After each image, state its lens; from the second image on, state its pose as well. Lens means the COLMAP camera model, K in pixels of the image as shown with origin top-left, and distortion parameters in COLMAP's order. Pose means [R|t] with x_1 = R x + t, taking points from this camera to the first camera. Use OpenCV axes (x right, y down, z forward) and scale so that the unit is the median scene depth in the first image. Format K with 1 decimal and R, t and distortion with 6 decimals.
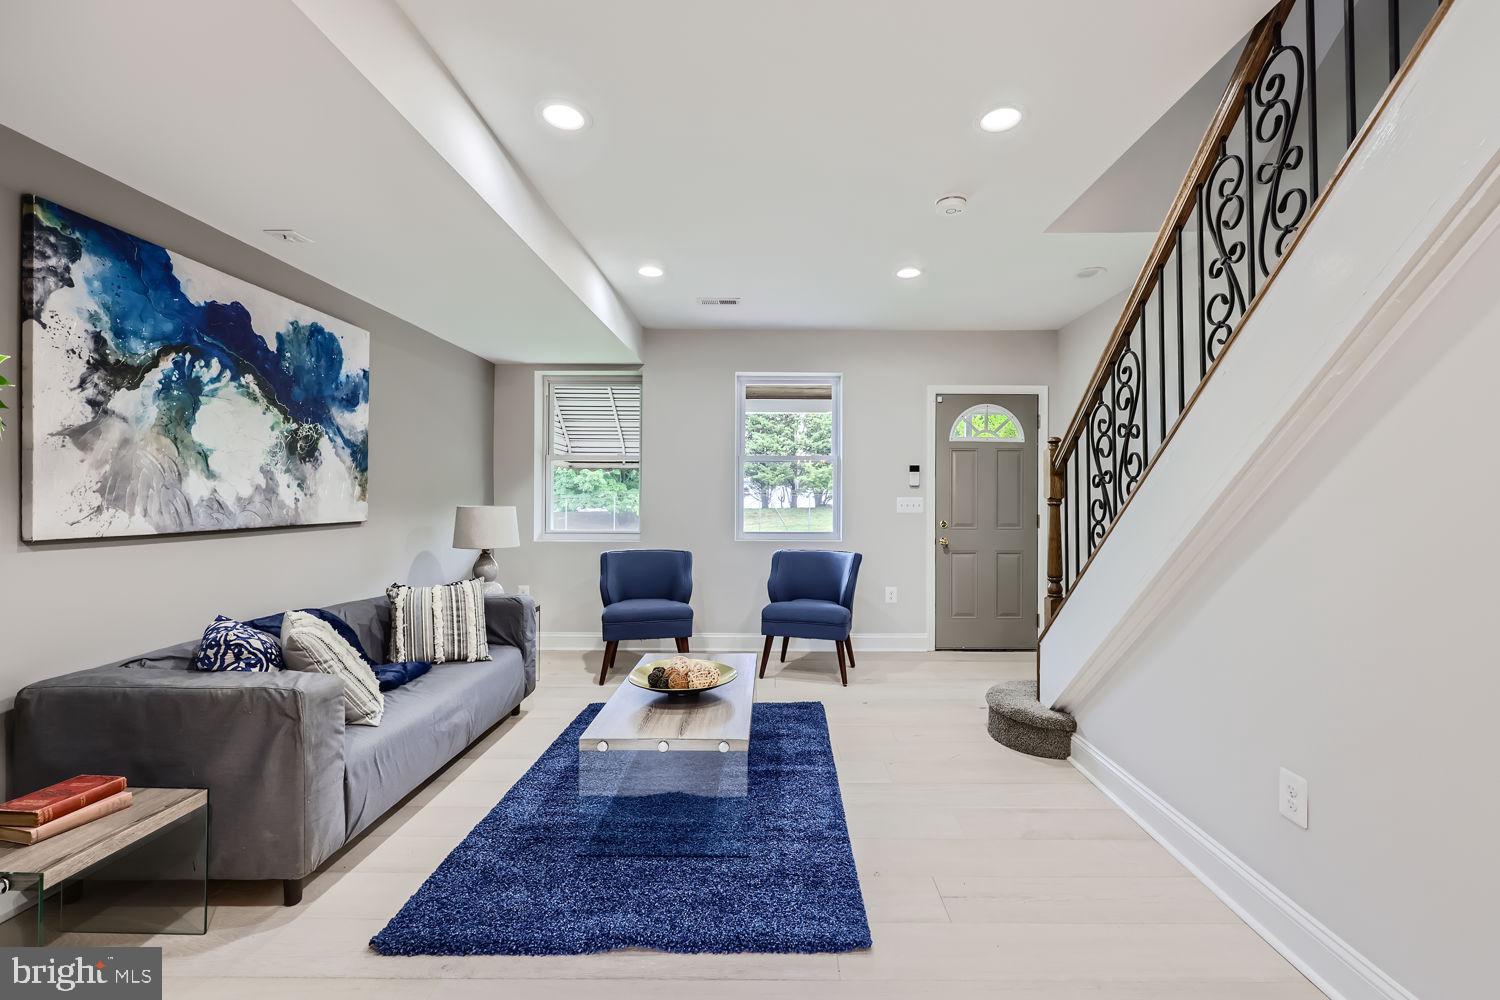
lens RADIAL K [[621.4, 0, 777.1], [0, 621.4, 502.2], [0, 0, 1]] dist [0.001228, 0.000140]
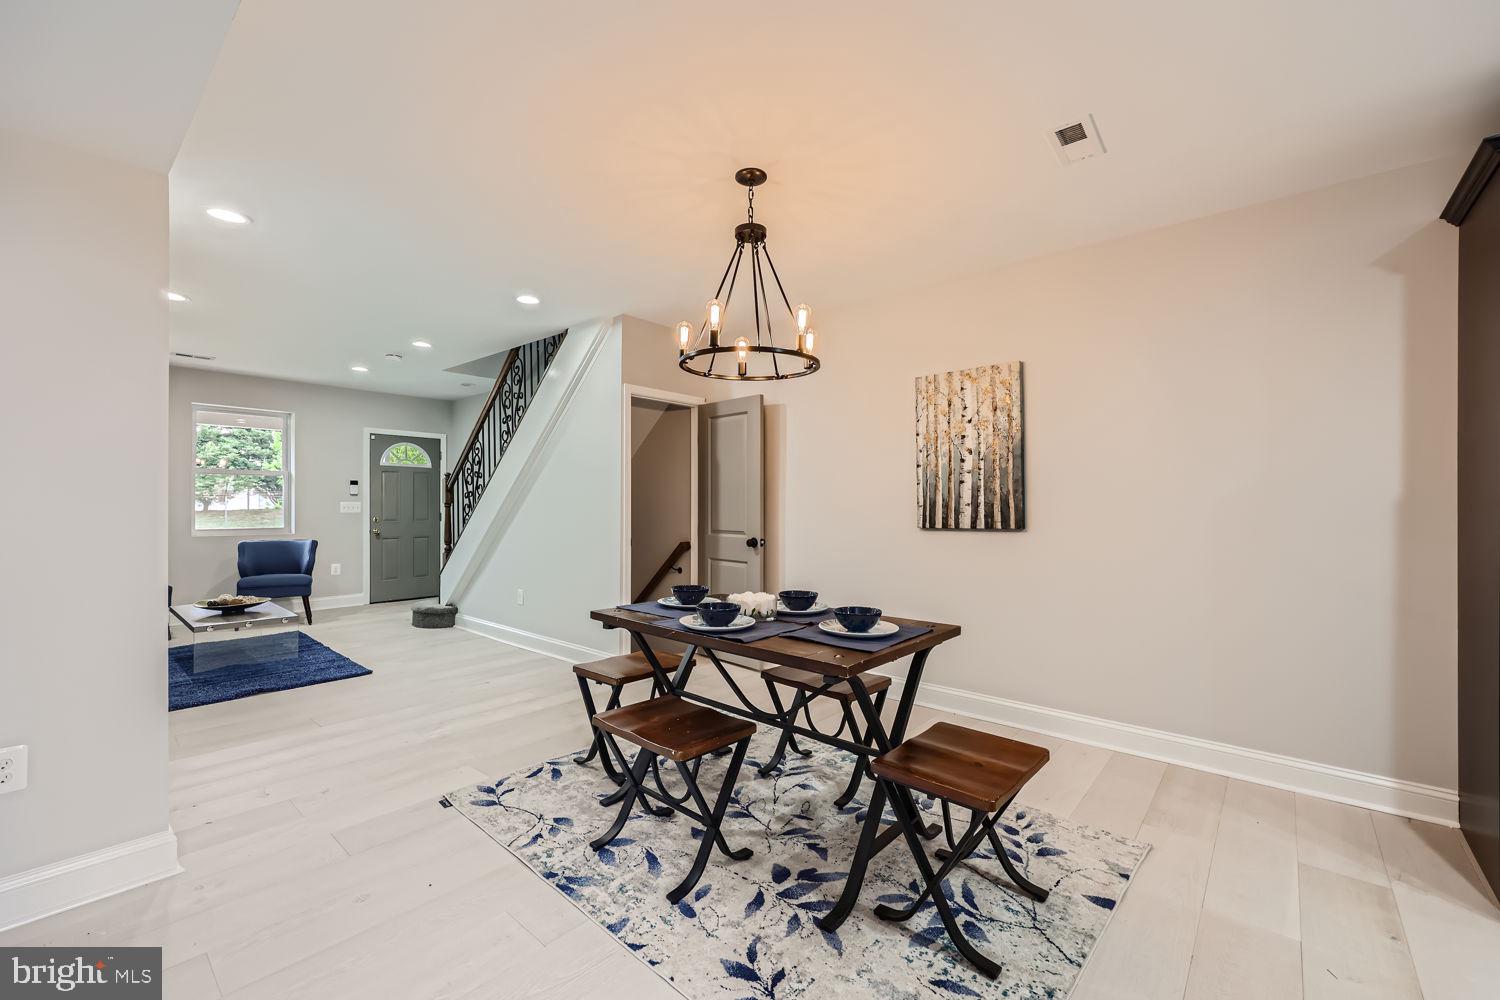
lens RADIAL K [[615.3, 0, 747.5], [0, 615.3, 504.1], [0, 0, 1]] dist [0.000778, 0.000072]
pose [[0.656306, -0.001298, 0.754494, -0.460817], [0.002866, 0.999996, -0.000773, 0.001466], [-0.754490, 0.002670, 0.656307, -1.141420]]
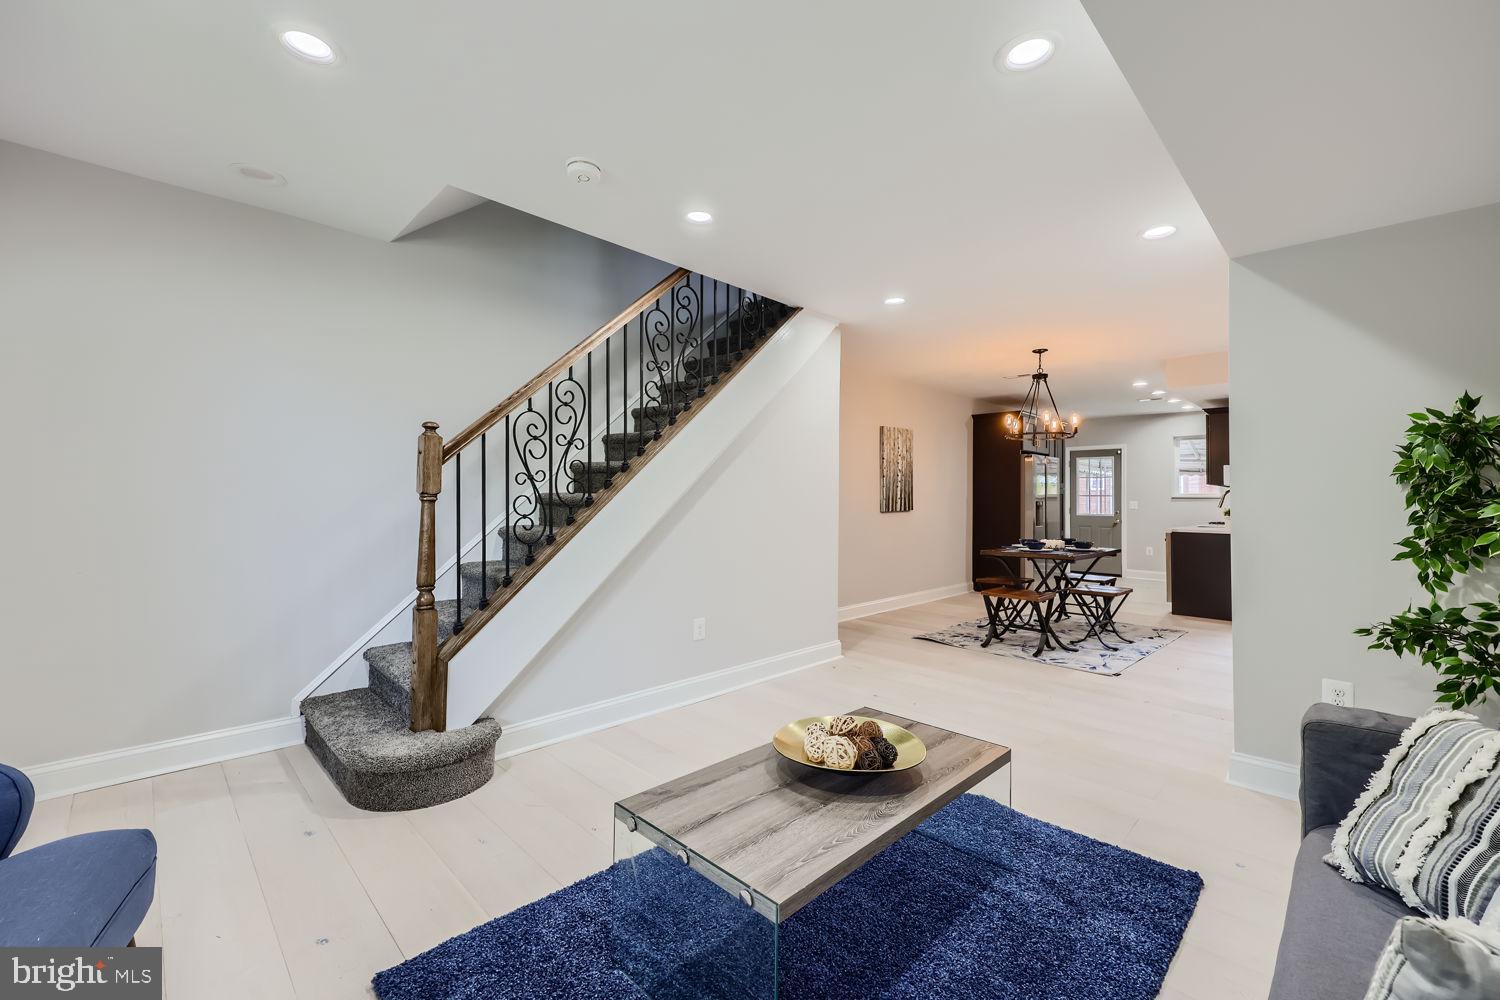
lens RADIAL K [[612.3, 0, 750.0], [0, 612.3, 495.2], [0, 0, 1]] dist [0.000278, -0.000012]
pose [[-0.704644, -0.004084, 0.709550, -0.508376], [-0.005376, 0.999985, 0.000417, -0.008136], [-0.709541, -0.003521, -0.704655, 1.415081]]
